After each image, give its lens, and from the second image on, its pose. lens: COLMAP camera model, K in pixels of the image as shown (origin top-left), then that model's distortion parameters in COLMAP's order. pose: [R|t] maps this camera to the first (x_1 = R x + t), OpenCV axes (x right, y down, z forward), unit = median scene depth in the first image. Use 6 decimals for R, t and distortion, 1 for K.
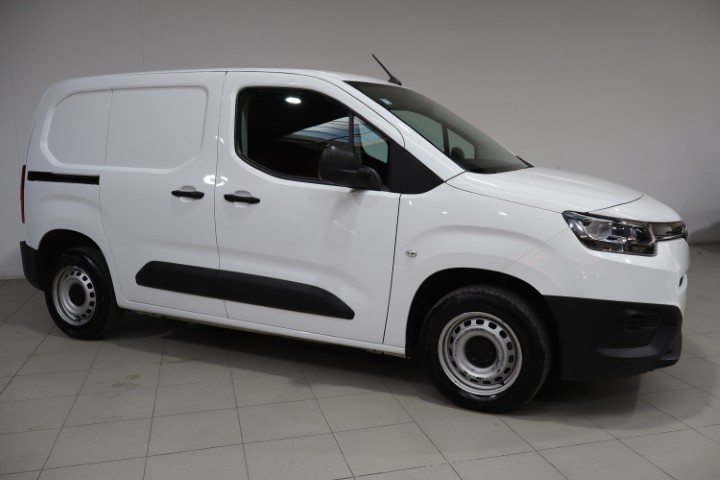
lens RADIAL K [[642.4, 0, 374.3], [0, 642.4, 236.9], [0, 0, 1]] dist [-0.003530, 0.036071]
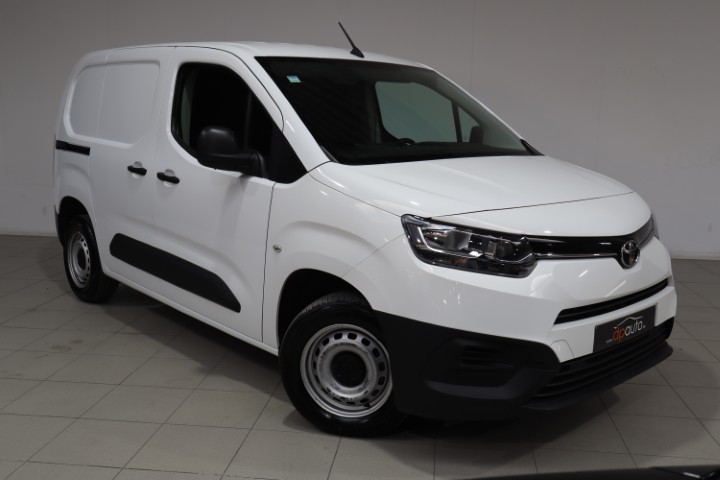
lens RADIAL K [[731.0, 0, 359.6], [0, 731.0, 237.1], [0, 0, 1]] dist [0.011128, 0.000000]
pose [[0.923958, 0.081476, -0.373715, 0.524472], [-0.068431, 0.996497, 0.048067, -0.045411], [0.376323, -0.018839, 0.926297, 0.074797]]
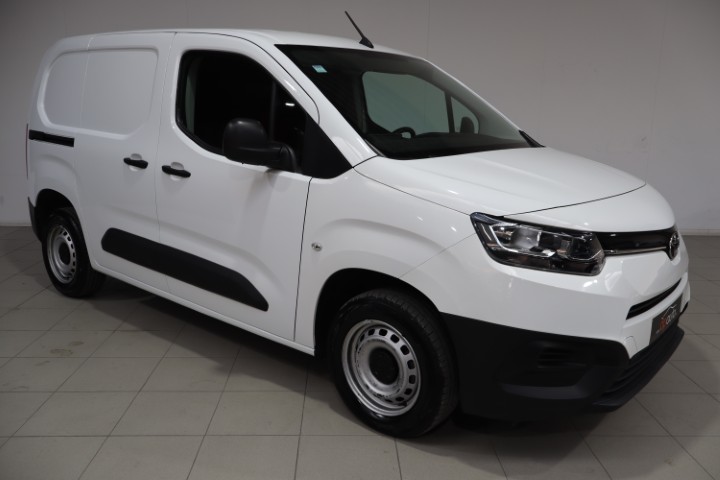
lens RADIAL K [[642.4, 0, 365.2], [0, 642.4, 242.2], [0, 0, 1]] dist [-0.003530, 0.036071]
pose [[0.970284, 0.075477, -0.229897, 0.306398], [-0.056940, 0.994646, 0.086236, -0.056425], [0.235175, -0.070583, 0.969387, 0.154644]]
